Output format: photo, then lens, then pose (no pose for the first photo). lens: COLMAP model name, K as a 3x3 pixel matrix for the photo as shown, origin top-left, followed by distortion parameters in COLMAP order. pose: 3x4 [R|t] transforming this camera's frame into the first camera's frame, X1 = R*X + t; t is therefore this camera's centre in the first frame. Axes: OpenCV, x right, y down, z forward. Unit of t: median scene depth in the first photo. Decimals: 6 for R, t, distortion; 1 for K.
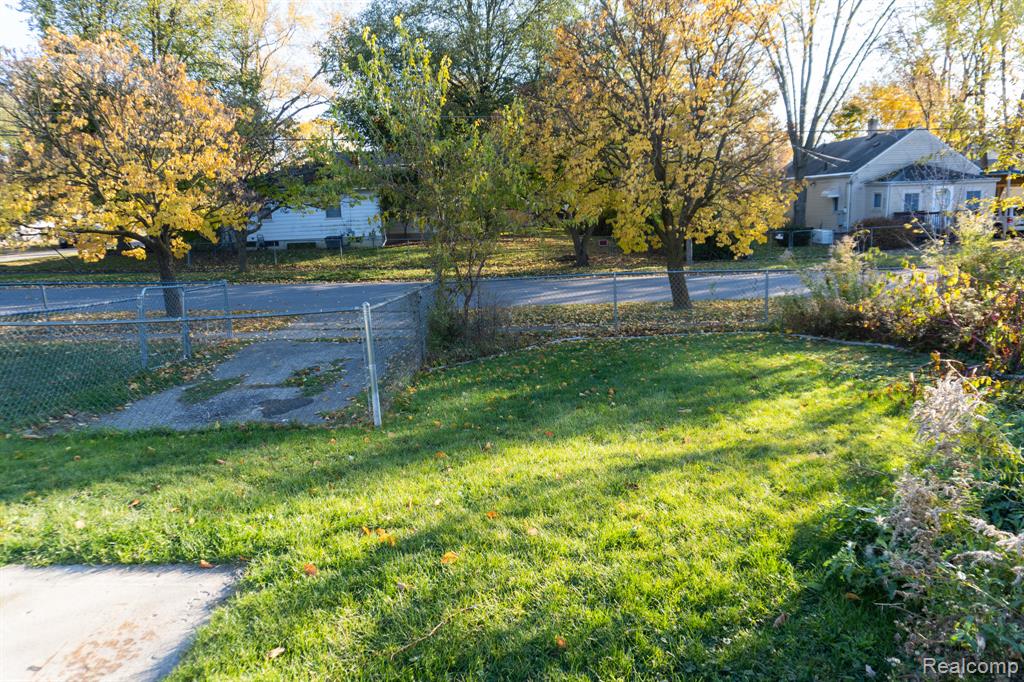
lens RADIAL K [[685.7, 0, 509.2], [0, 685.7, 344.4], [0, 0, 1]] dist [-0.010388, -0.010040]
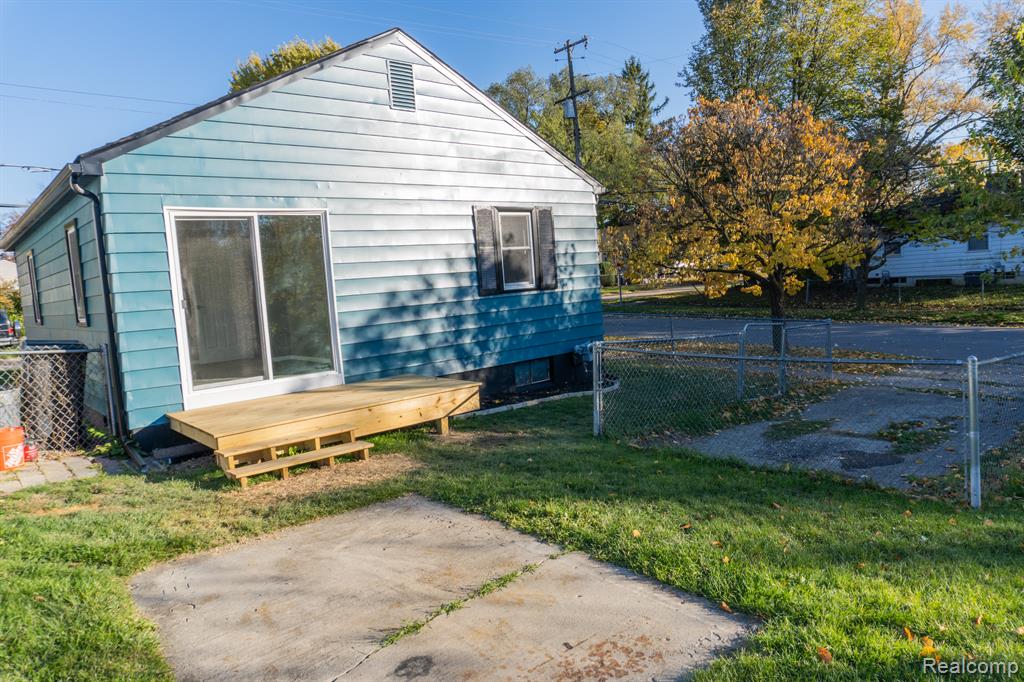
lens RADIAL K [[685.7, 0, 509.9], [0, 685.7, 340.7], [0, 0, 1]] dist [-0.010388, -0.010040]
pose [[0.657816, 0.063301, -0.750514, 0.019161], [-0.105679, 0.994362, -0.008759, -0.006322], [0.745728, 0.085075, 0.660797, 0.017348]]
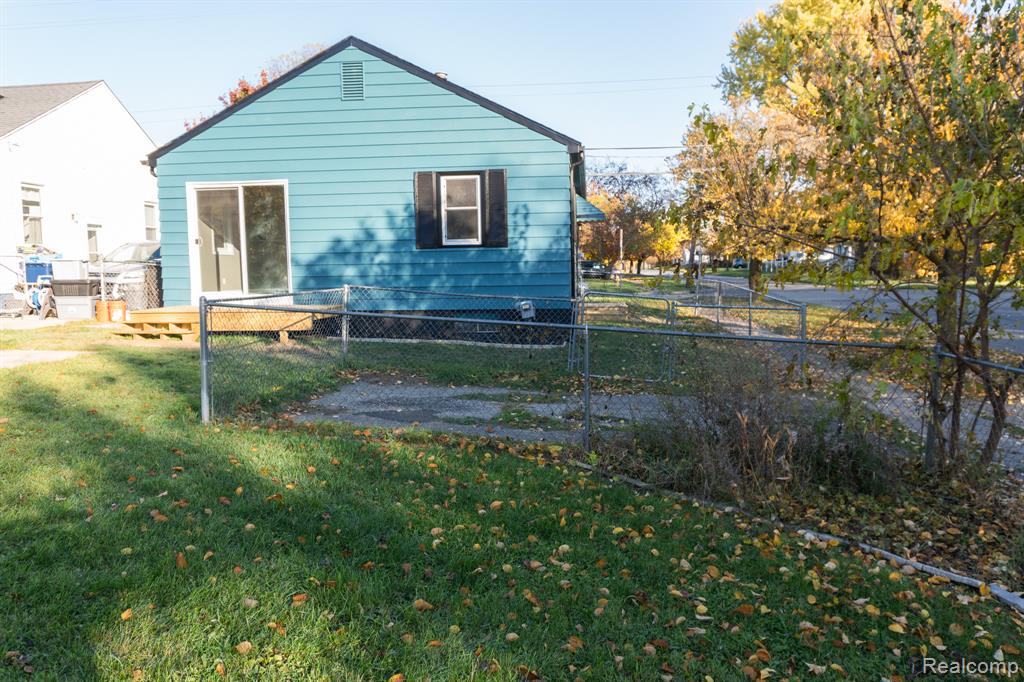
lens RADIAL K [[685.7, 0, 512.4], [0, 685.7, 339.4], [0, 0, 1]] dist [-0.010388, -0.010040]
pose [[-0.103633, 0.154752, -0.982503, 0.256619], [-0.178134, 0.968962, 0.171409, -0.094215], [0.978534, 0.192781, -0.072850, 0.551519]]
